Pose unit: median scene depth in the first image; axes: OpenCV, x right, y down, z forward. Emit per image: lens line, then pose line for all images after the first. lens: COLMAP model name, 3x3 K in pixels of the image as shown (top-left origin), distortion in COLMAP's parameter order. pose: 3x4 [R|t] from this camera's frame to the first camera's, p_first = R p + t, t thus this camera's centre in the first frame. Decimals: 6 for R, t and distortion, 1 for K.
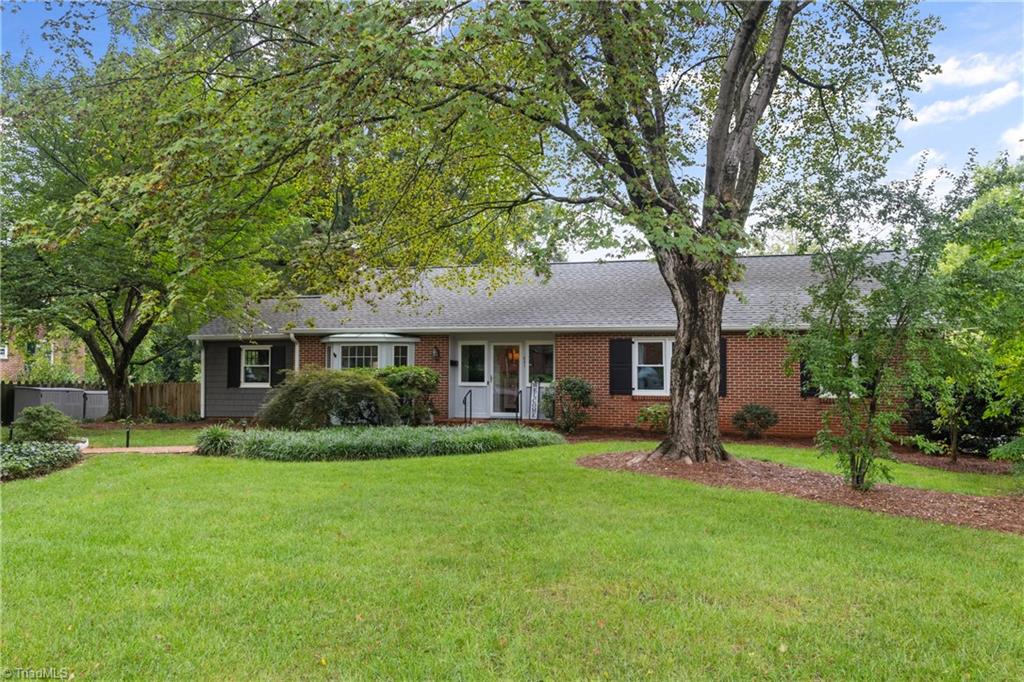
lens RADIAL K [[820.8, 0, 516.3], [0, 820.8, 341.6], [0, 0, 1]] dist [0.011021, -0.001708]
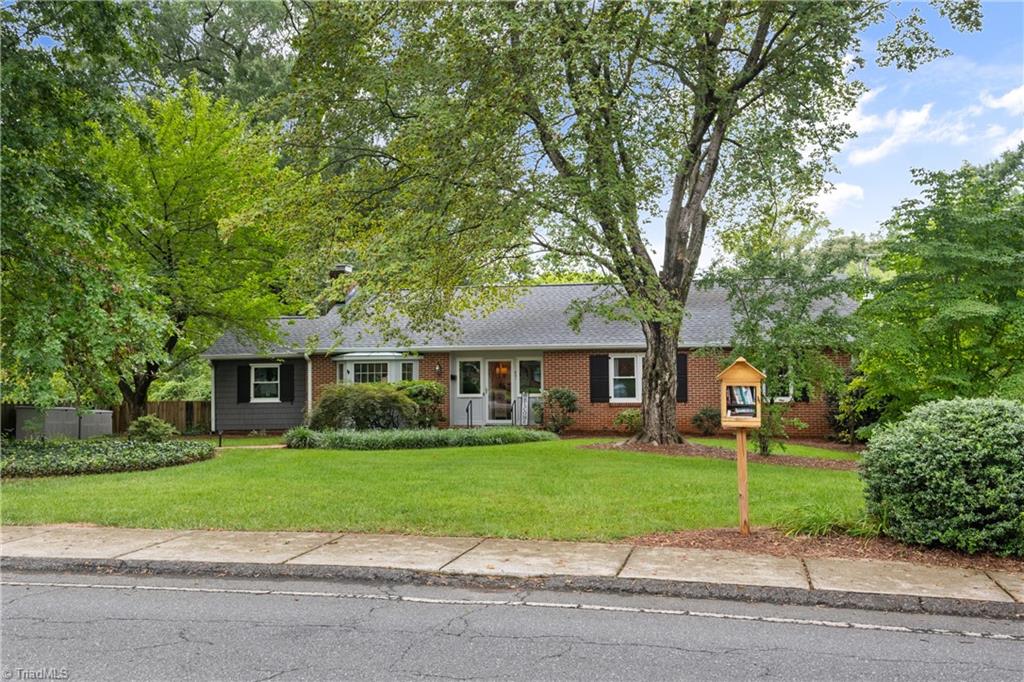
lens RADIAL K [[1052.6, 0, 509.0], [0, 1052.6, 340.7], [0, 0, 1]] dist [0.089456, 0.000000]
pose [[0.997949, -0.010299, 0.063175, -0.098606], [0.010792, 0.999914, -0.007477, -0.014210], [-0.063093, 0.008144, 0.997974, -0.508273]]
